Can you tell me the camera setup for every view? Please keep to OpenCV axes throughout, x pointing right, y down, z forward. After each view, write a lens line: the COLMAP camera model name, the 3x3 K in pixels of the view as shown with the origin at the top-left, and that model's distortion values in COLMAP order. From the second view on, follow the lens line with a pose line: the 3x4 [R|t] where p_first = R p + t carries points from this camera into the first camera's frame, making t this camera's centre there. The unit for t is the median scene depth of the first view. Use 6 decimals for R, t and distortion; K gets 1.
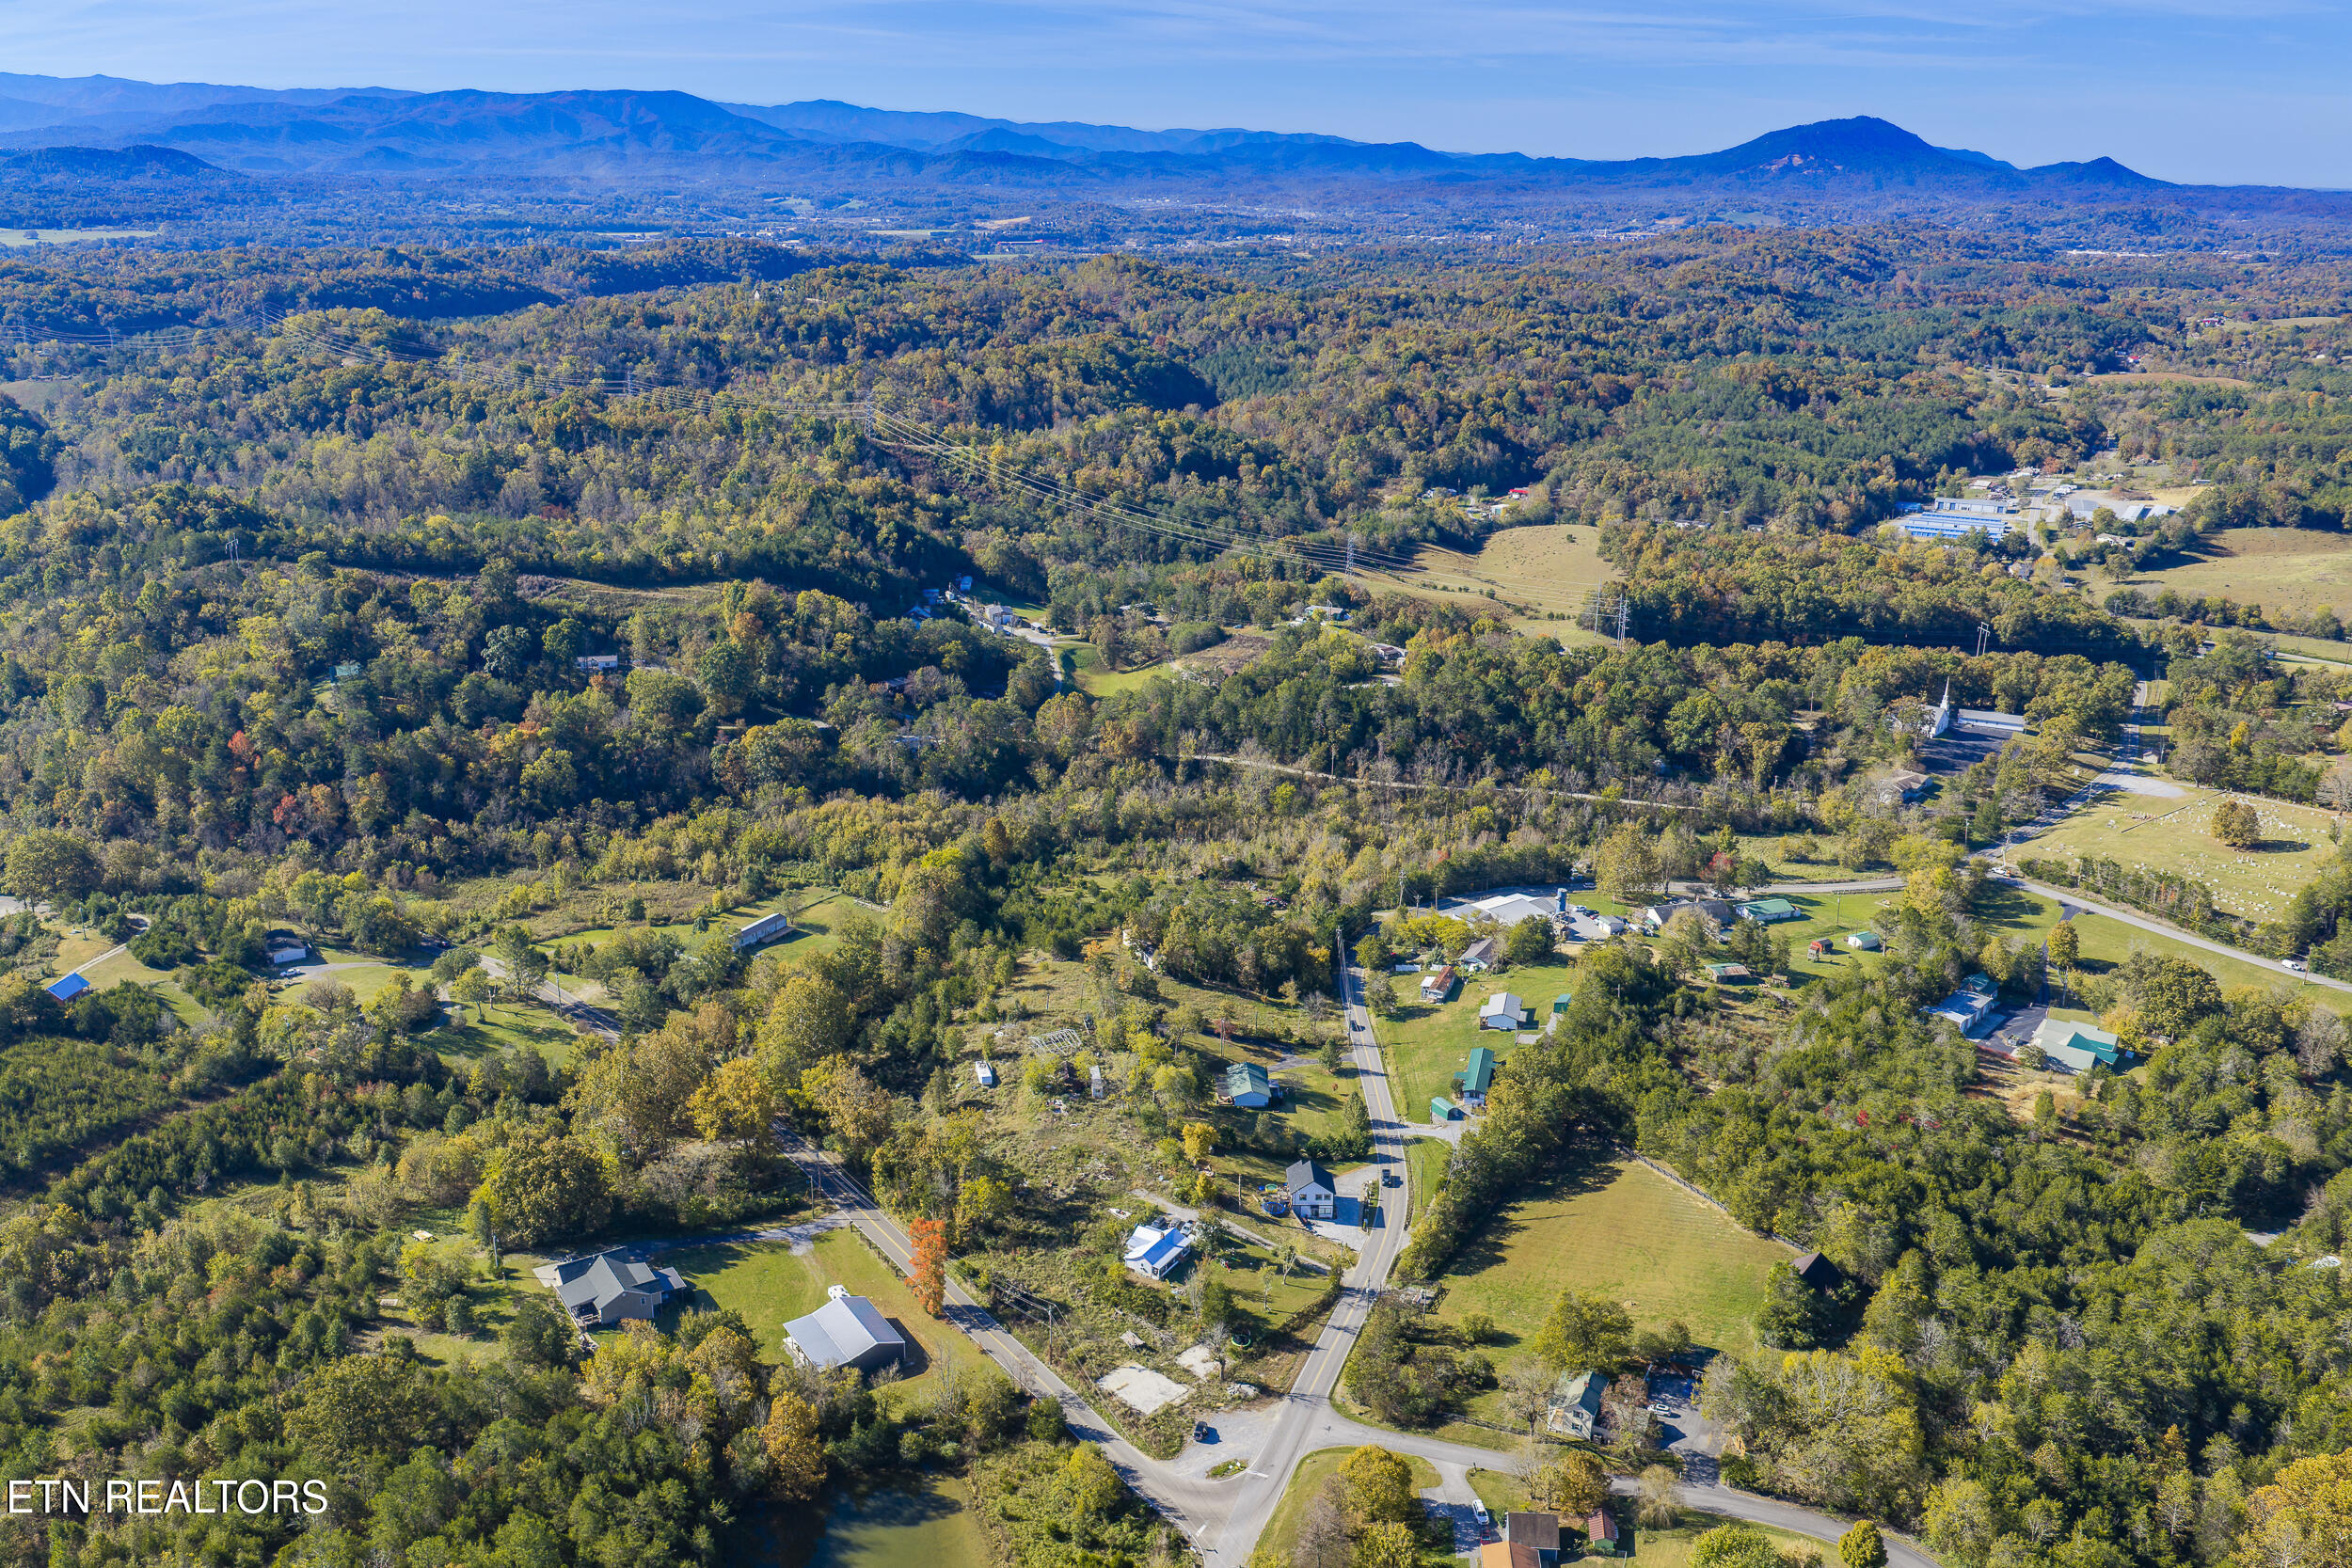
lens RADIAL K [[1935.2, 0, 1181.5], [0, 1935.2, 780.8], [0, 0, 1]] dist [0.030591, -0.058964]
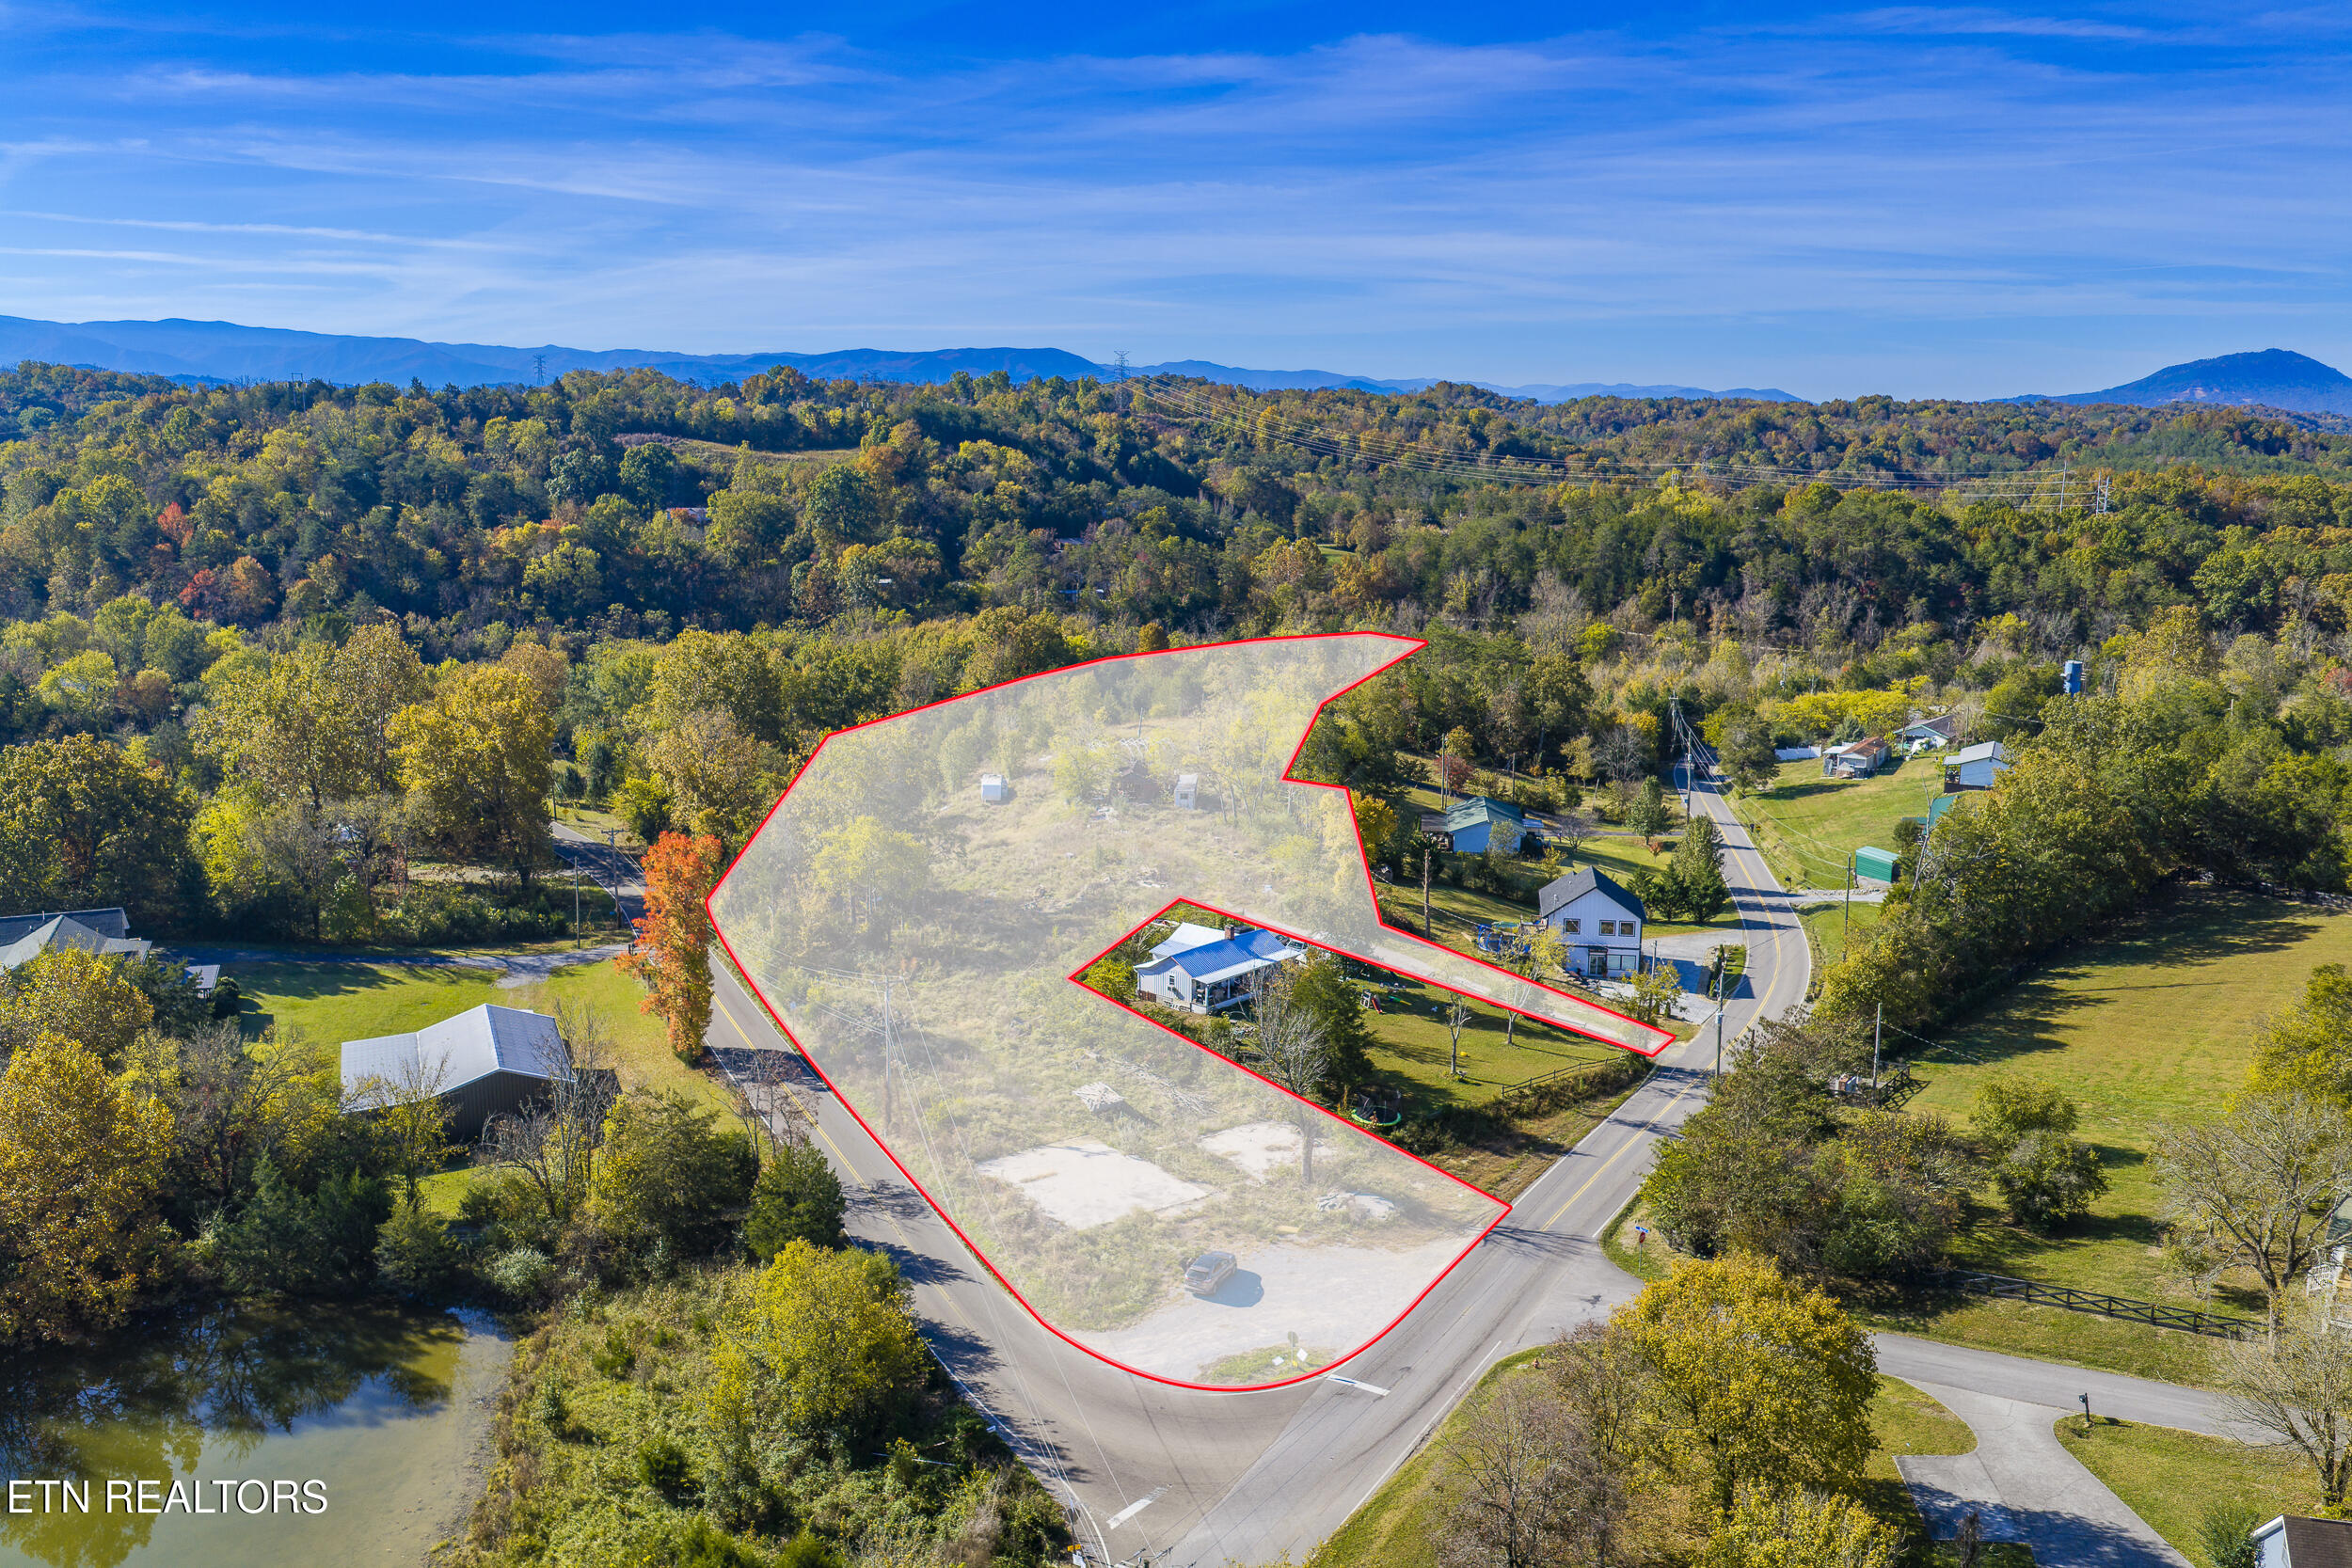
lens RADIAL K [[1935.2, 0, 1181.5], [0, 1935.2, 780.8], [0, 0, 1]] dist [0.030591, -0.058964]
pose [[0.983859, 0.024076, -0.177320, 0.041351], [-0.046655, 0.991149, -0.124287, 0.189823], [0.172758, 0.130554, 0.976274, 0.424317]]
